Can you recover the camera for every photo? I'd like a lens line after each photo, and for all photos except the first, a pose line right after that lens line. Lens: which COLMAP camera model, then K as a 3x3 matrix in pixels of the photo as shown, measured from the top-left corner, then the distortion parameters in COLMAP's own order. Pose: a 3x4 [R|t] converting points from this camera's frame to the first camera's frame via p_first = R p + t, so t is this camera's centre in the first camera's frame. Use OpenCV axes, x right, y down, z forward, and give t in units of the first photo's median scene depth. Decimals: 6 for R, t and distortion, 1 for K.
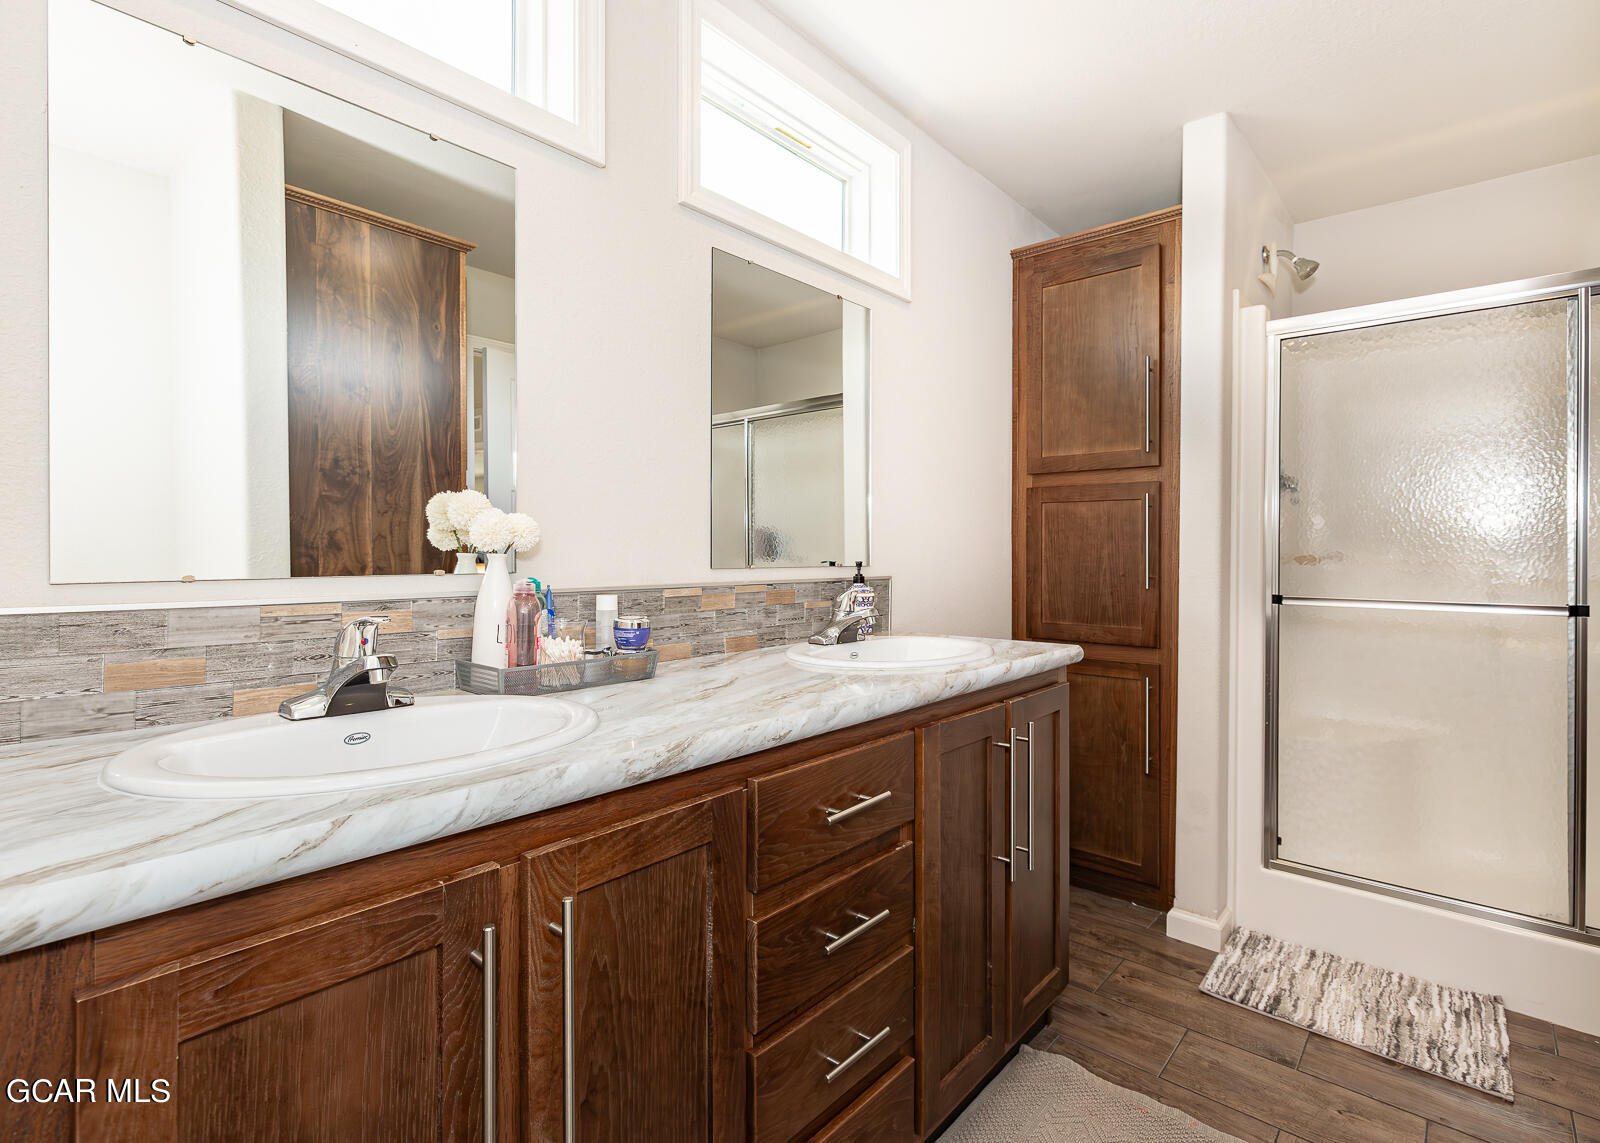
lens RADIAL K [[808.1, 0, 799.6], [0, 808.1, 531.4], [0, 0, 1]] dist [-0.000147, -0.000190]
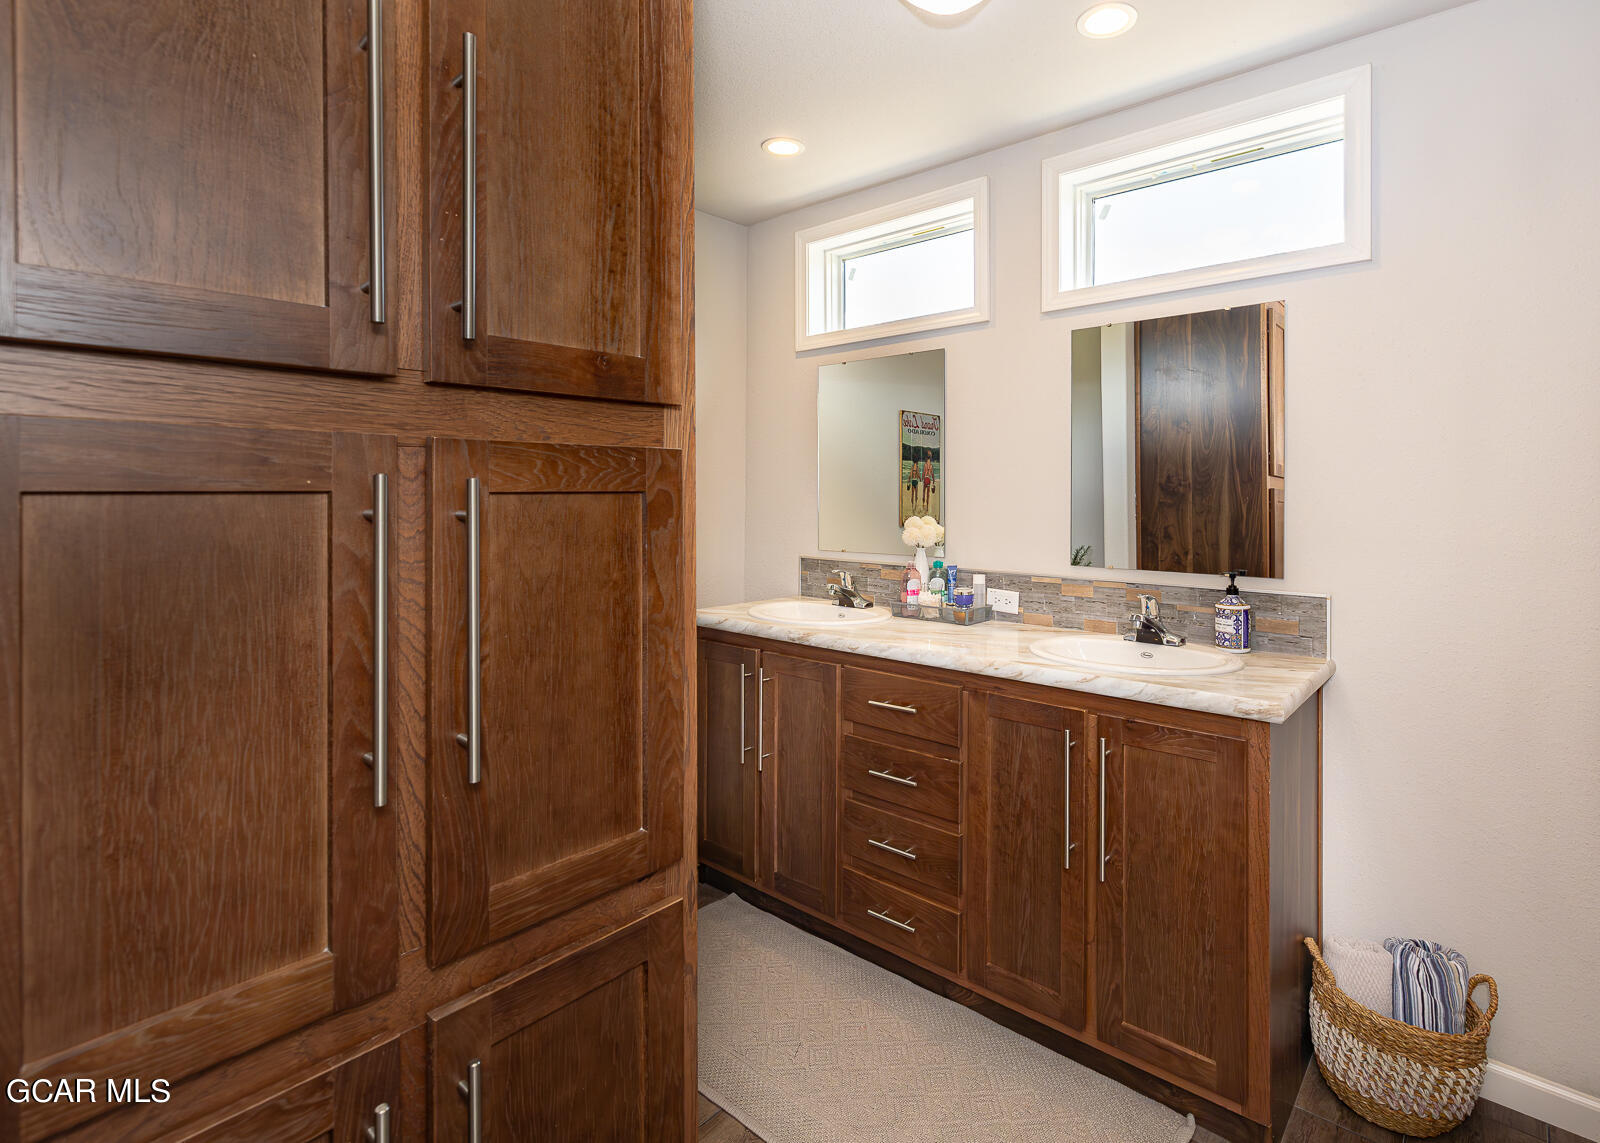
lens RADIAL K [[760.5, 0, 801.3], [0, 760.5, 507.5], [0, 0, 1]] dist [0.003235, 0.000406]
pose [[-0.017133, -0.004263, -0.999844, 0.795550], [0.010037, 0.999940, -0.004436, -0.034622], [0.999803, -0.010111, -0.017089, 0.375940]]
